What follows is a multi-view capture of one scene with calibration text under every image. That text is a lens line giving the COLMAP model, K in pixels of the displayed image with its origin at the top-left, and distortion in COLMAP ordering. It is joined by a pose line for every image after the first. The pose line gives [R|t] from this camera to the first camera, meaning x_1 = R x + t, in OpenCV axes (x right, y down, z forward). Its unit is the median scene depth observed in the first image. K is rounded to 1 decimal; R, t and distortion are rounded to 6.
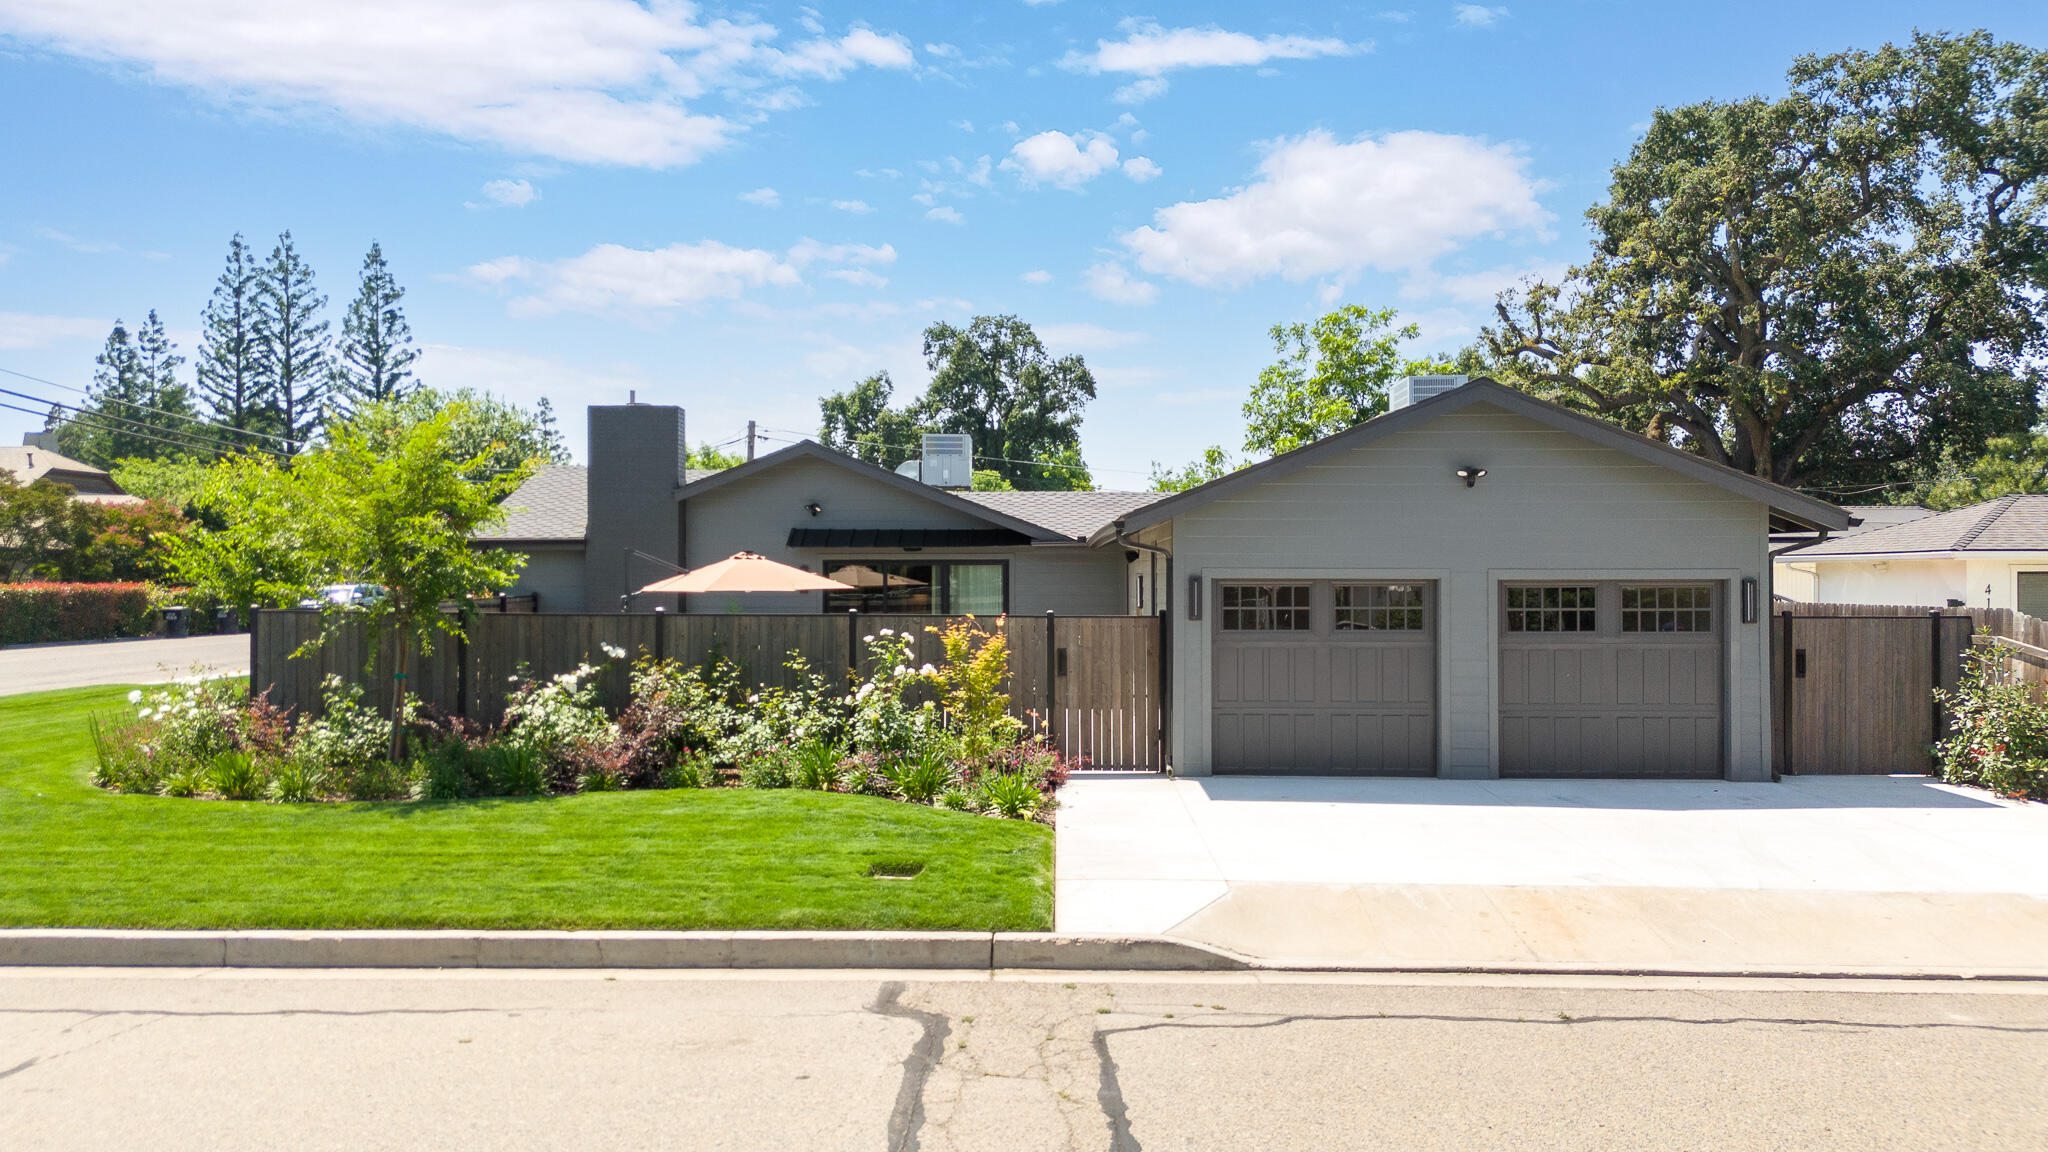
lens RADIAL K [[1424.6, 0, 1024.0], [0, 1424.6, 576.0], [0, 0, 1]] dist [0.048575, -0.000152]
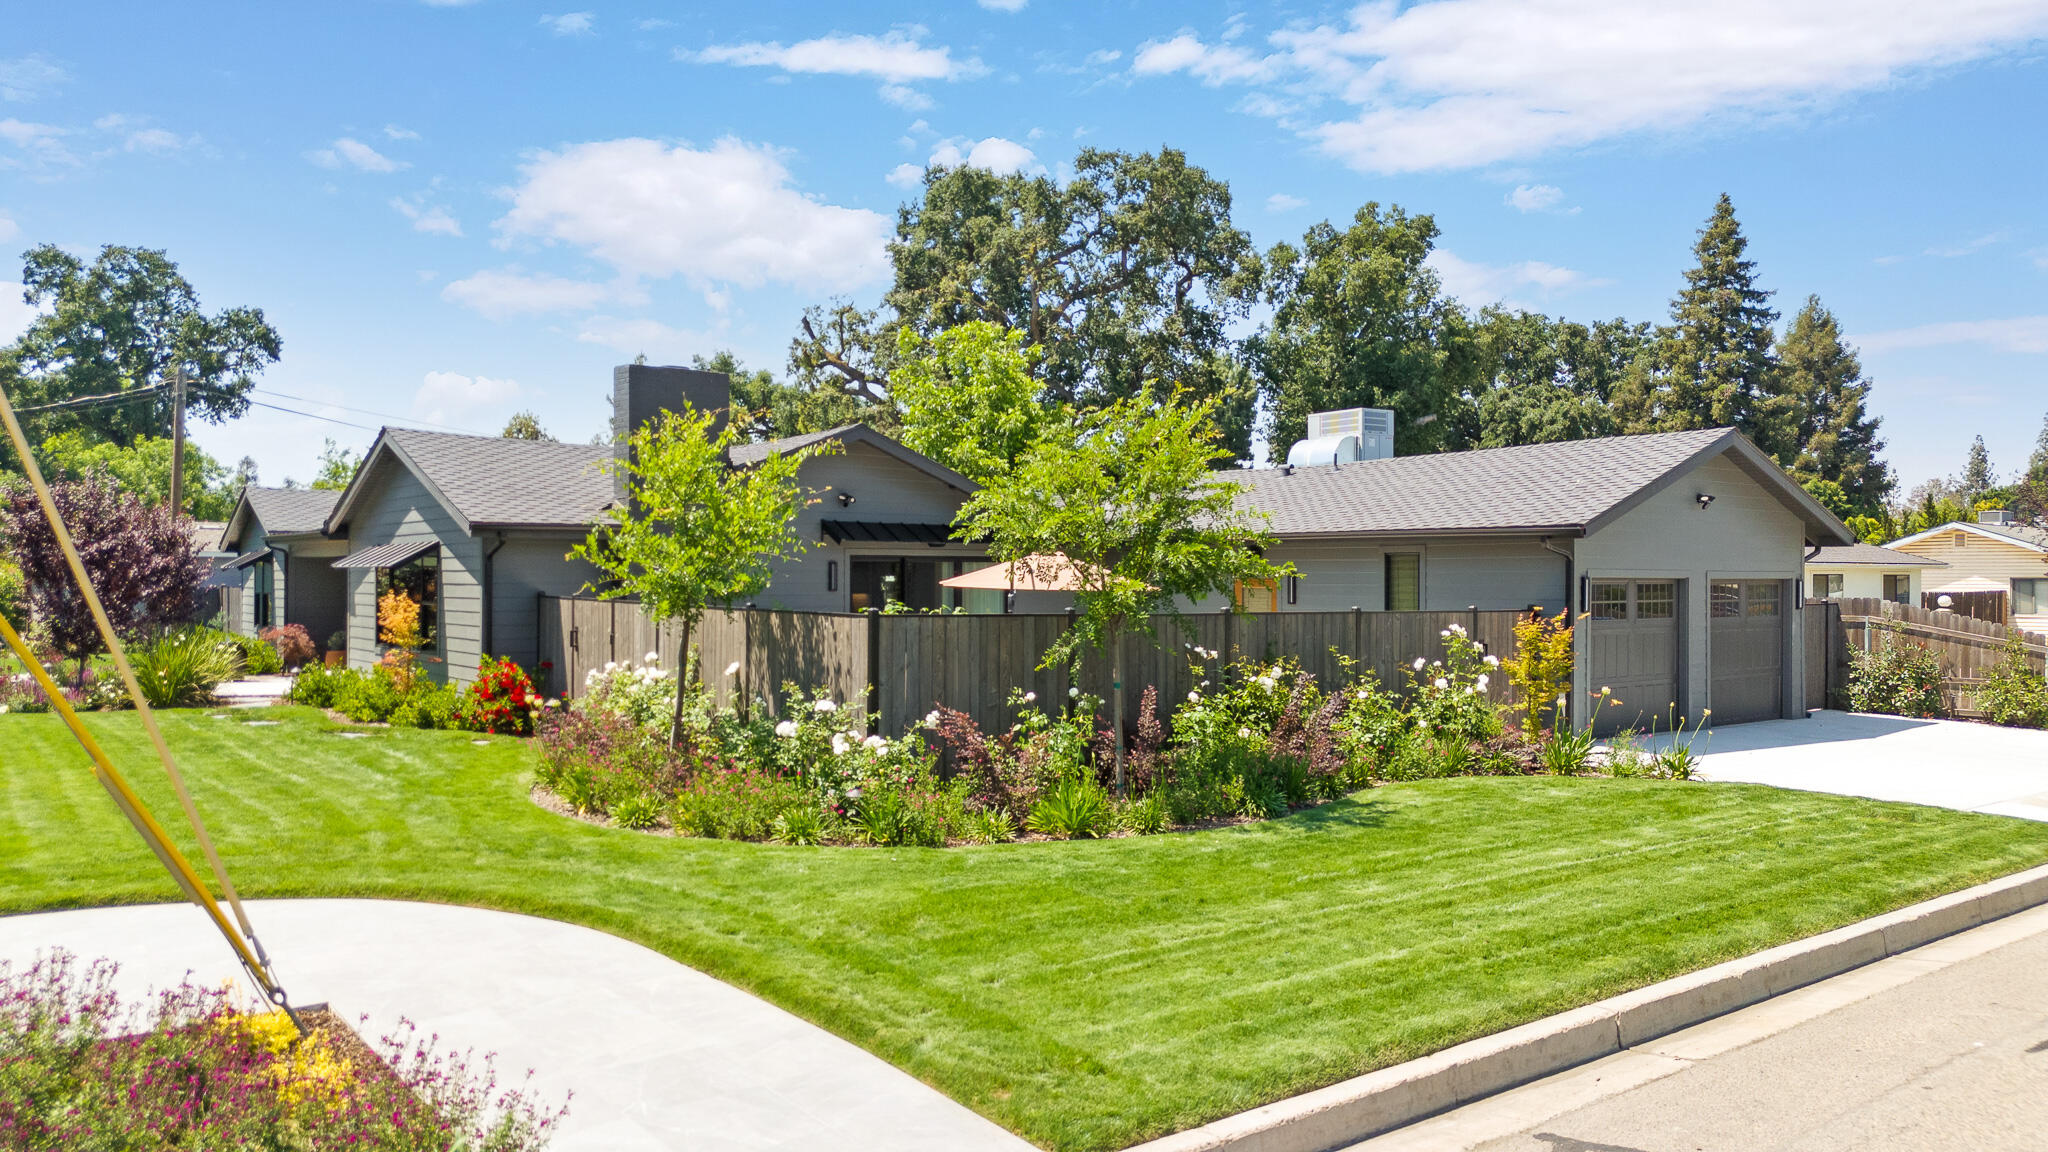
lens RADIAL K [[1422.5, 0, 1024.0], [0, 1422.5, 576.0], [0, 0, 1]] dist [0.037793, -0.035853]
pose [[0.779820, 0.003014, 0.625997, -0.223238], [-0.004925, 0.999987, 0.001321, 0.000264], [-0.625985, -0.004113, 0.779824, 0.085440]]
